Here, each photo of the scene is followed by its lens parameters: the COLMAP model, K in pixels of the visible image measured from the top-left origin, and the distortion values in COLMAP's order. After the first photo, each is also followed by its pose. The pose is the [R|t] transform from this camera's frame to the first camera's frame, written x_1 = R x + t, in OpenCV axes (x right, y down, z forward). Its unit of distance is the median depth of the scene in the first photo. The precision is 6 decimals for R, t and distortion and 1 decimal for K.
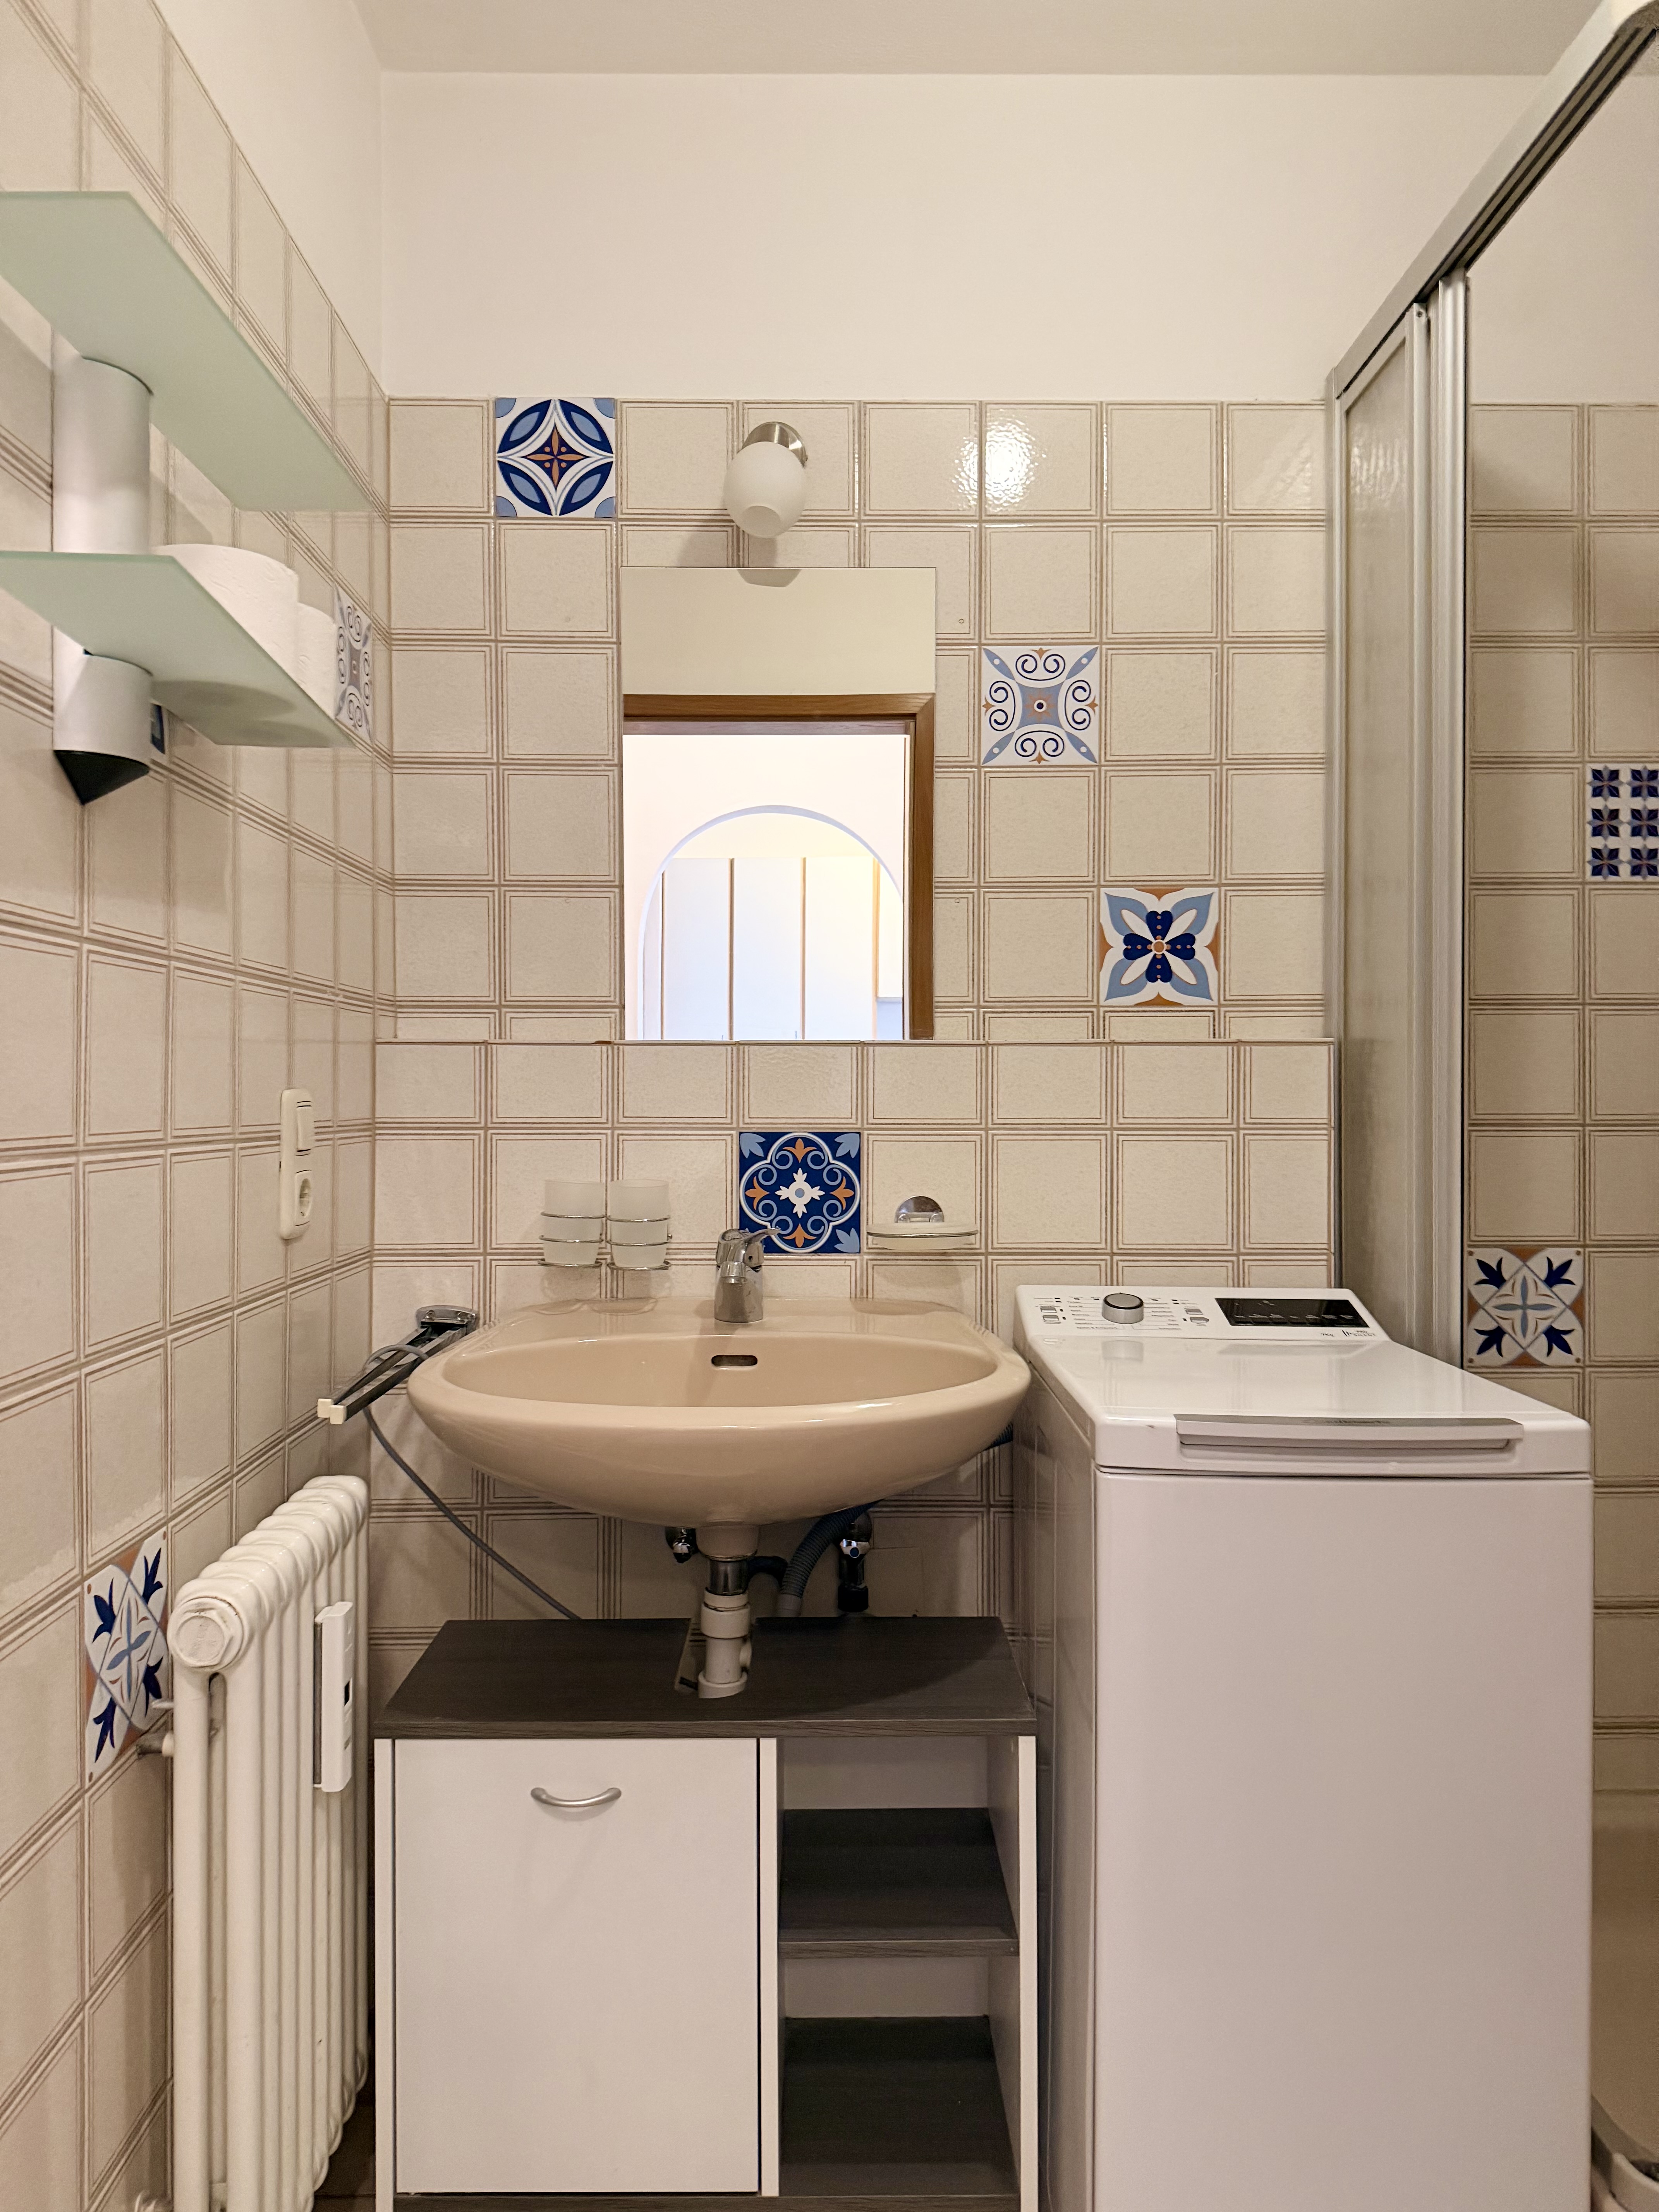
lens RADIAL K [[1532.6, 0, 829.5], [0, 1532.6, 1106.0], [0, 0, 1]] dist [0.154822, -0.291212]
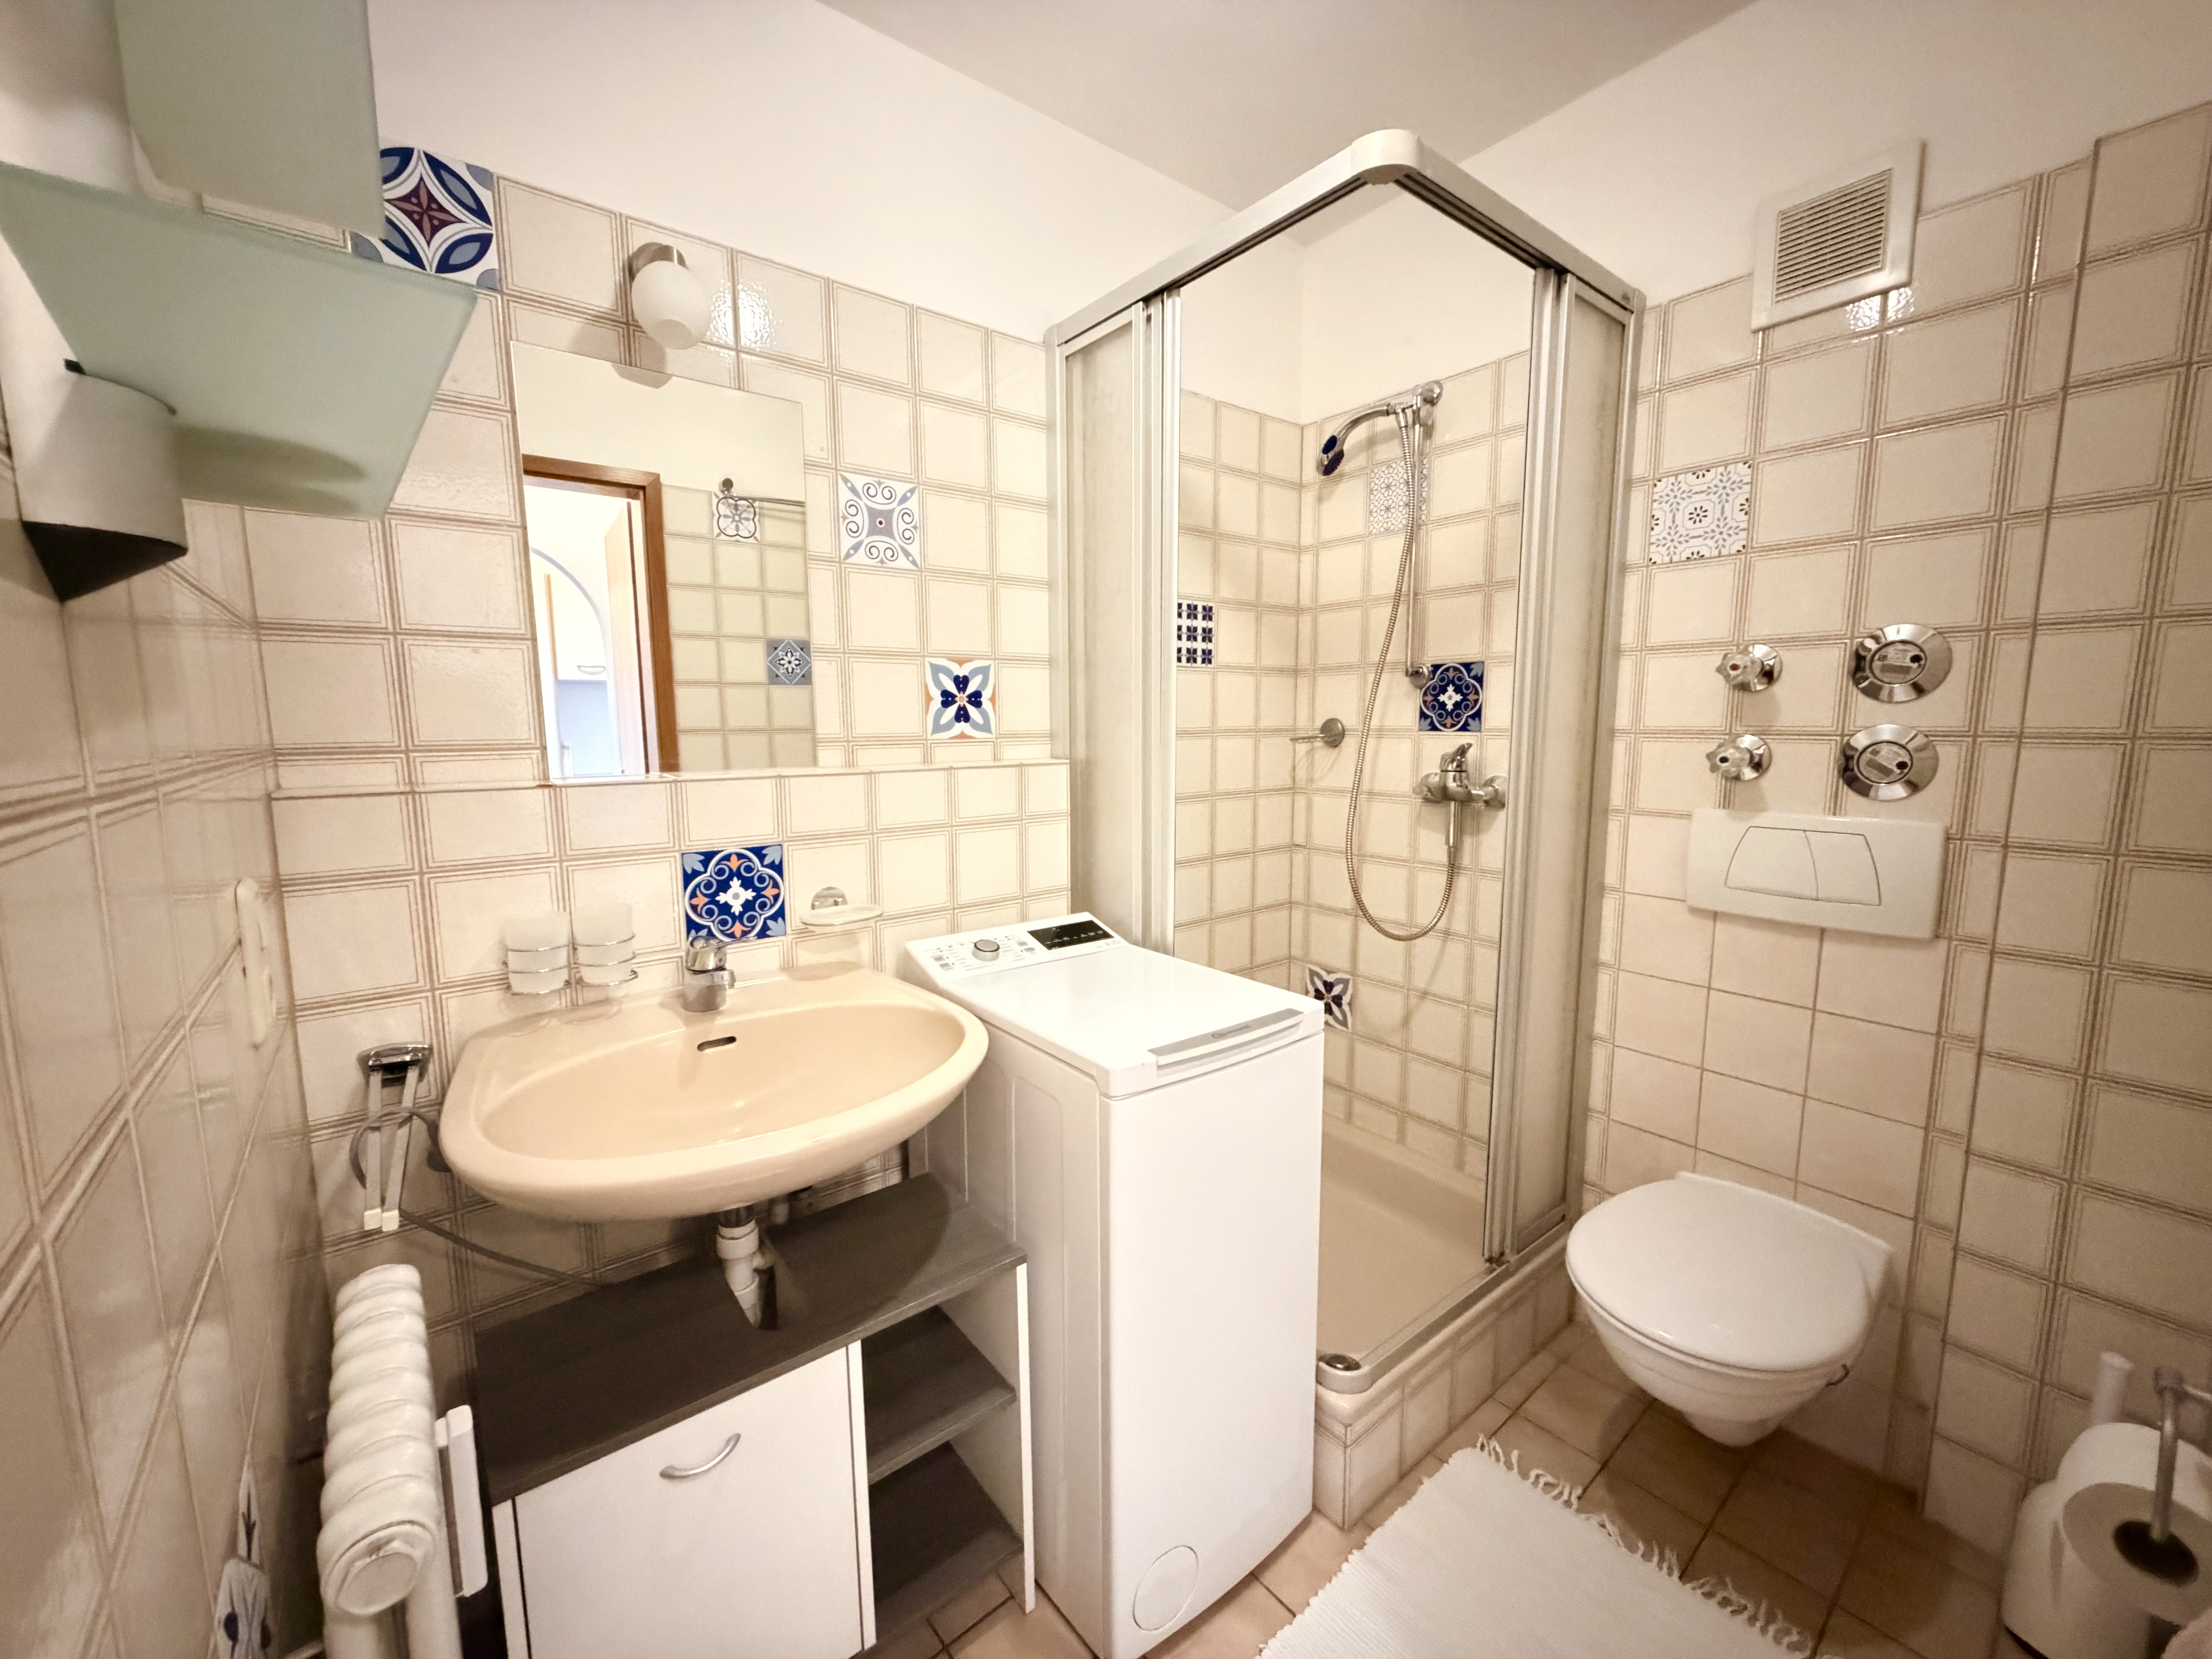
lens RADIAL K [[877.9, 0, 1105.6], [0, 877.9, 834.4], [0, 0, 1]] dist [0.001812, 0.000393]
pose [[0.790898, -0.082807, 0.606319, -0.206874], [0.009561, 0.992353, 0.123058, -0.077904], [-0.611873, -0.091529, 0.785642, 0.239522]]
